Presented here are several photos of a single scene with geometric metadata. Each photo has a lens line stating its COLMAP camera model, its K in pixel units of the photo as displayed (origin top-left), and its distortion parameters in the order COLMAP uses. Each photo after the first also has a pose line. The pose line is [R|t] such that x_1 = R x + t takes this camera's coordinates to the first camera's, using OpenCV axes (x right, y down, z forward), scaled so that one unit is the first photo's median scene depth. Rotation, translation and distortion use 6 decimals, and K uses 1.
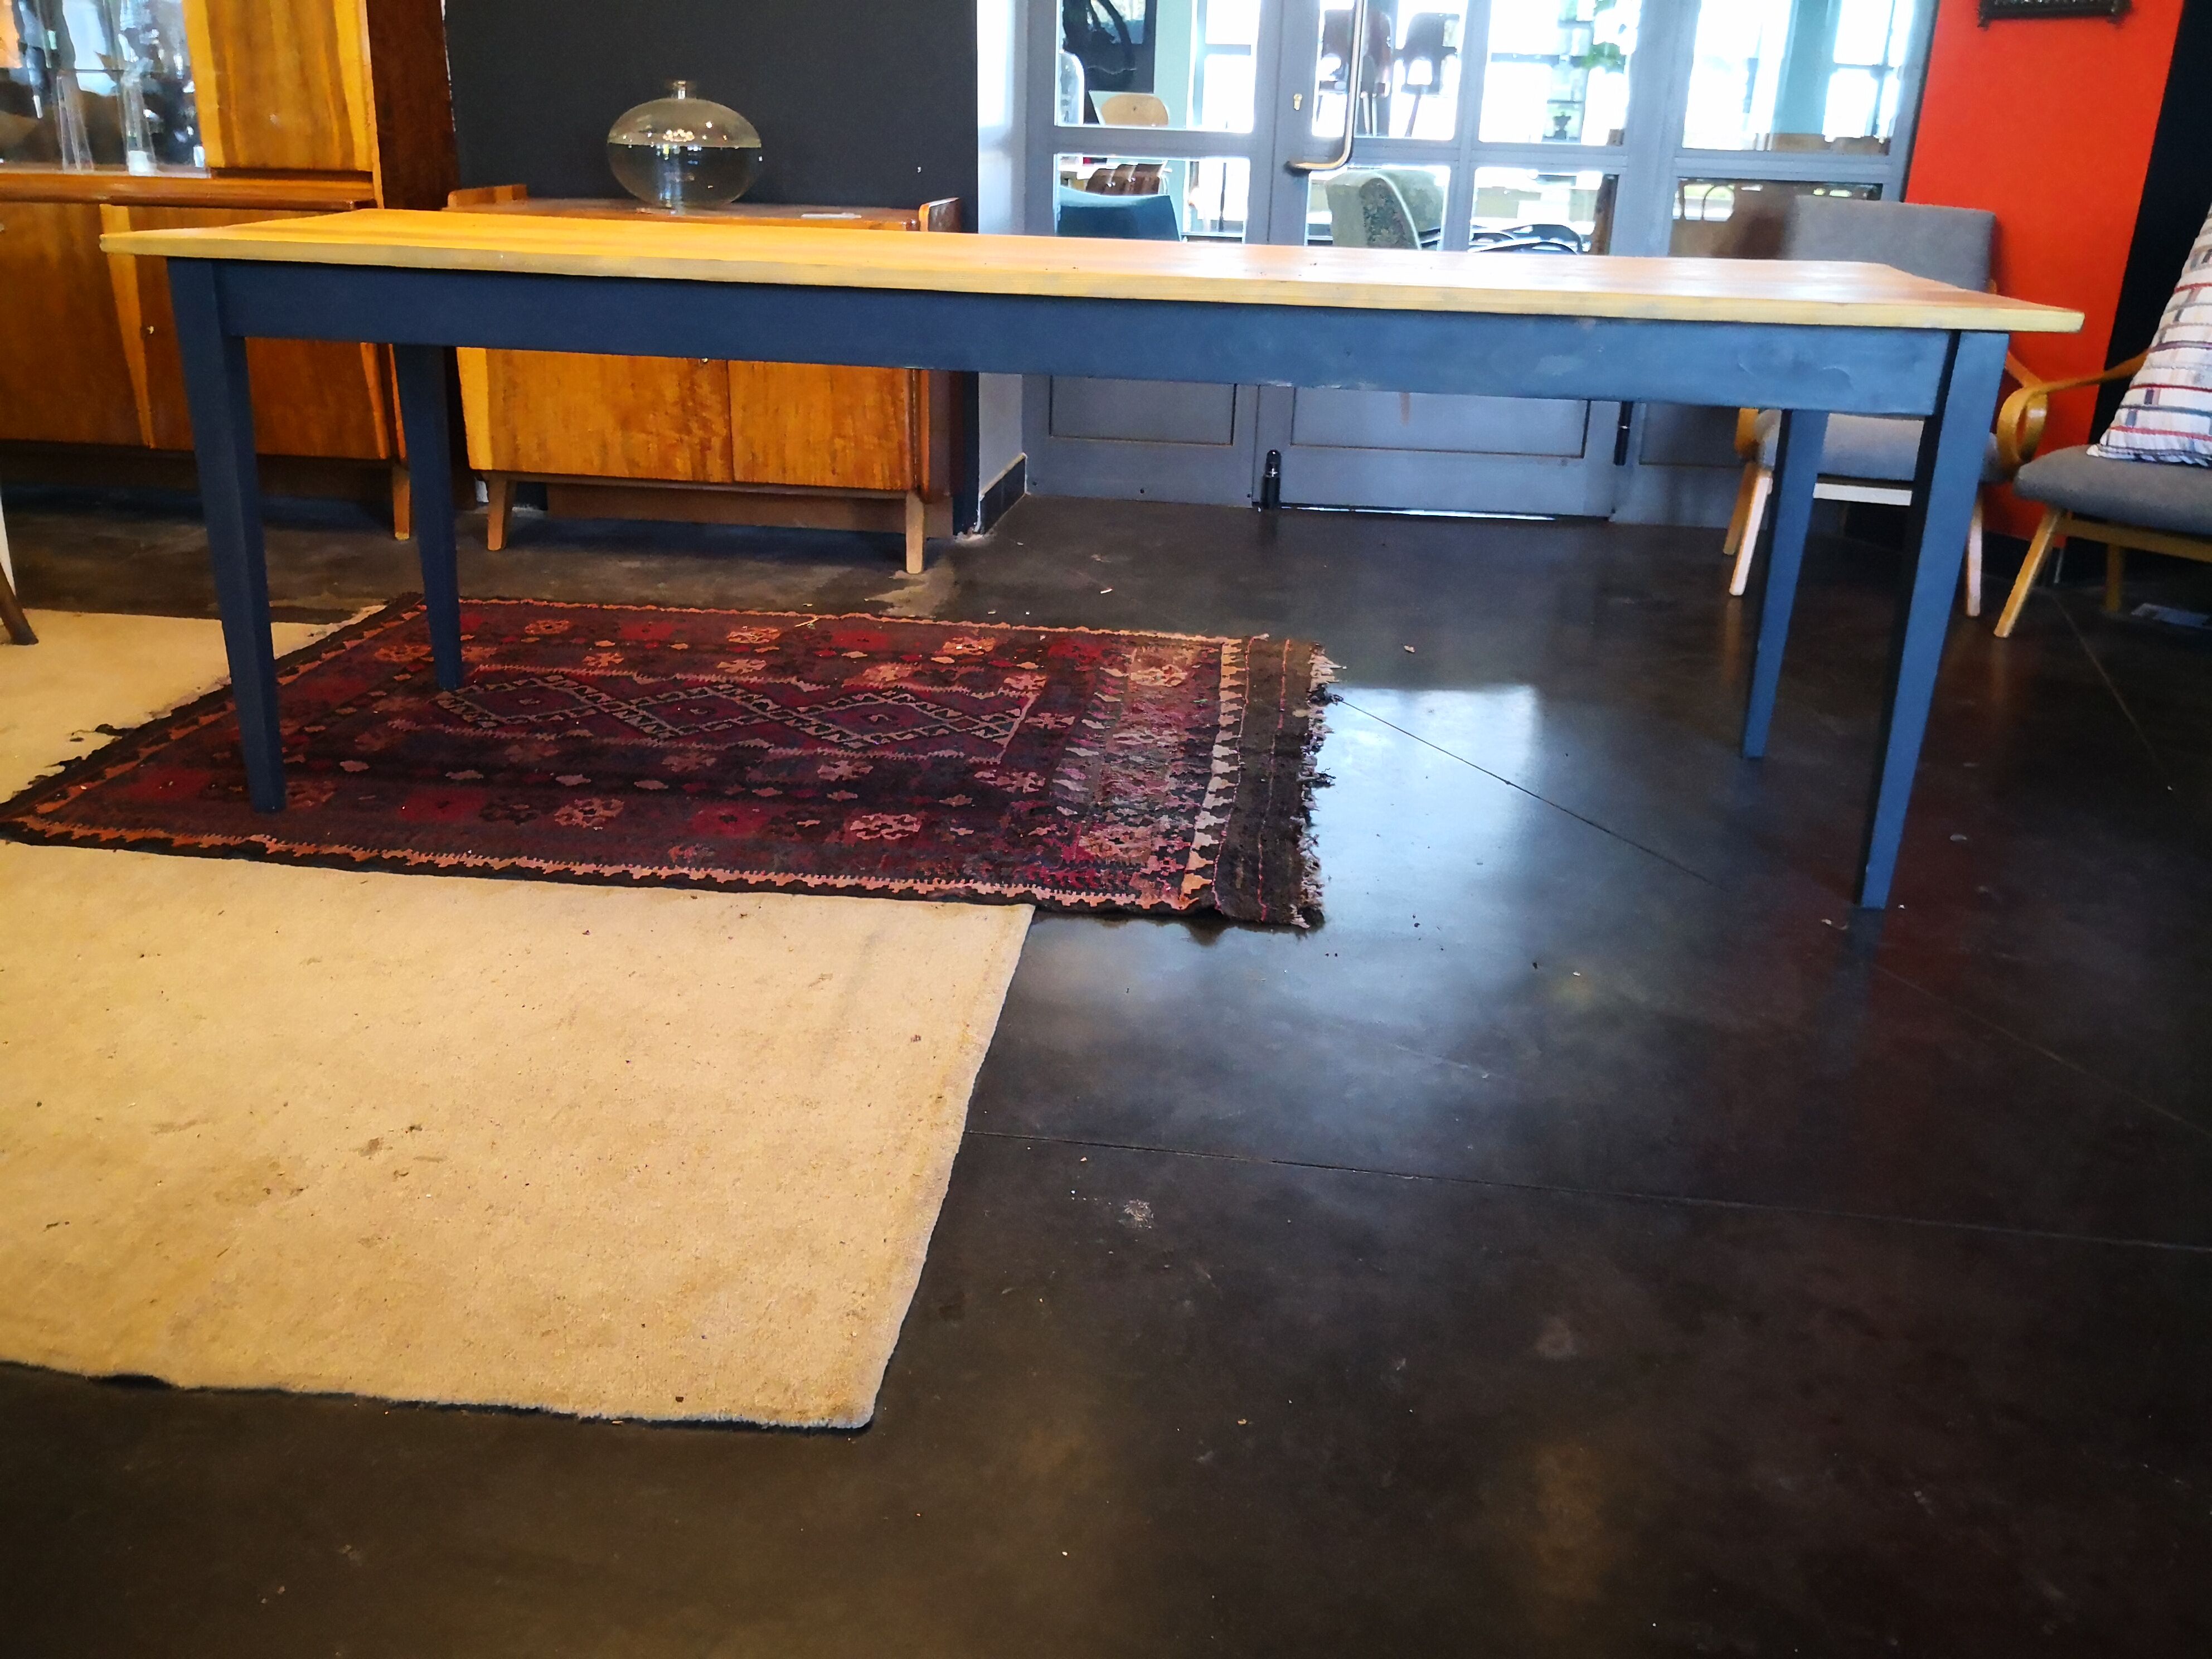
lens RADIAL K [[1785.4, 0, 1119.3], [0, 1785.4, 835.0], [0, 0, 1]] dist [0.023276, -0.055130]
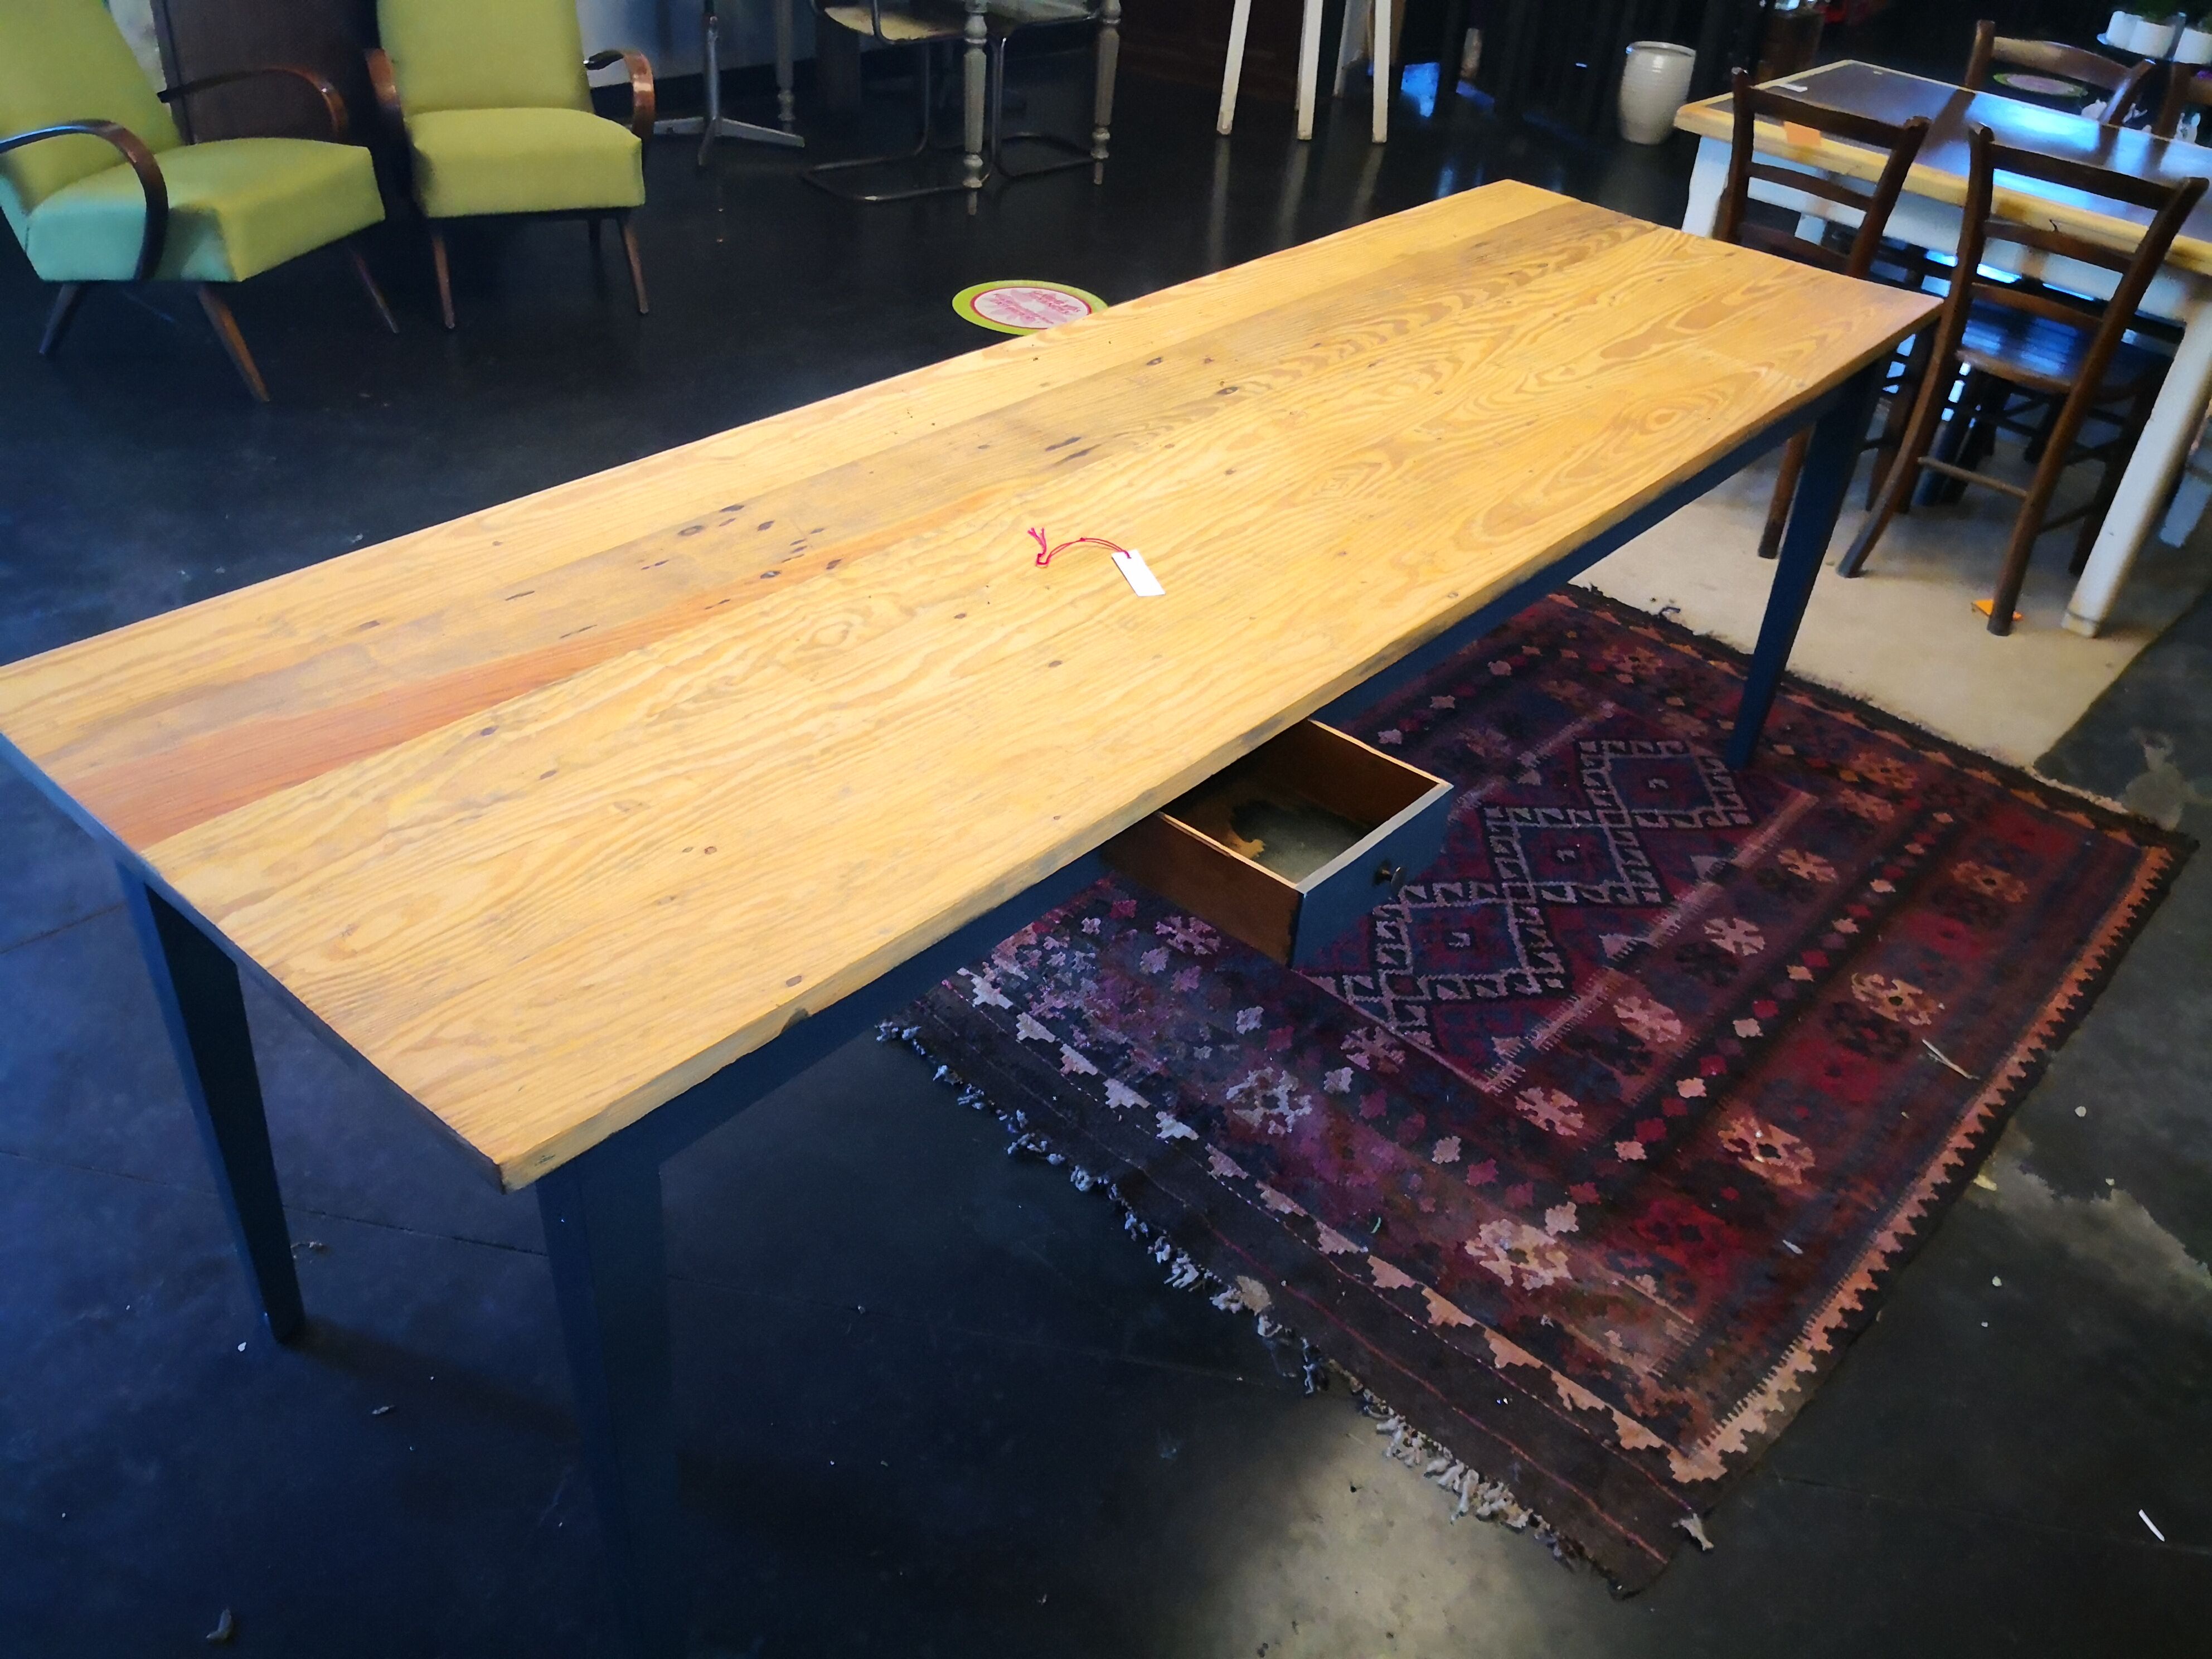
lens RADIAL K [[1820.5, 0, 1106.0], [0, 1820.5, 829.5], [0, 0, 1]] dist [0.051208, -0.148060]
pose [[-0.593029, 0.393269, -0.702607, 0.569298], [-0.382355, 0.630398, 0.675576, -0.639394], [0.708605, 0.669281, -0.223476, 1.083982]]
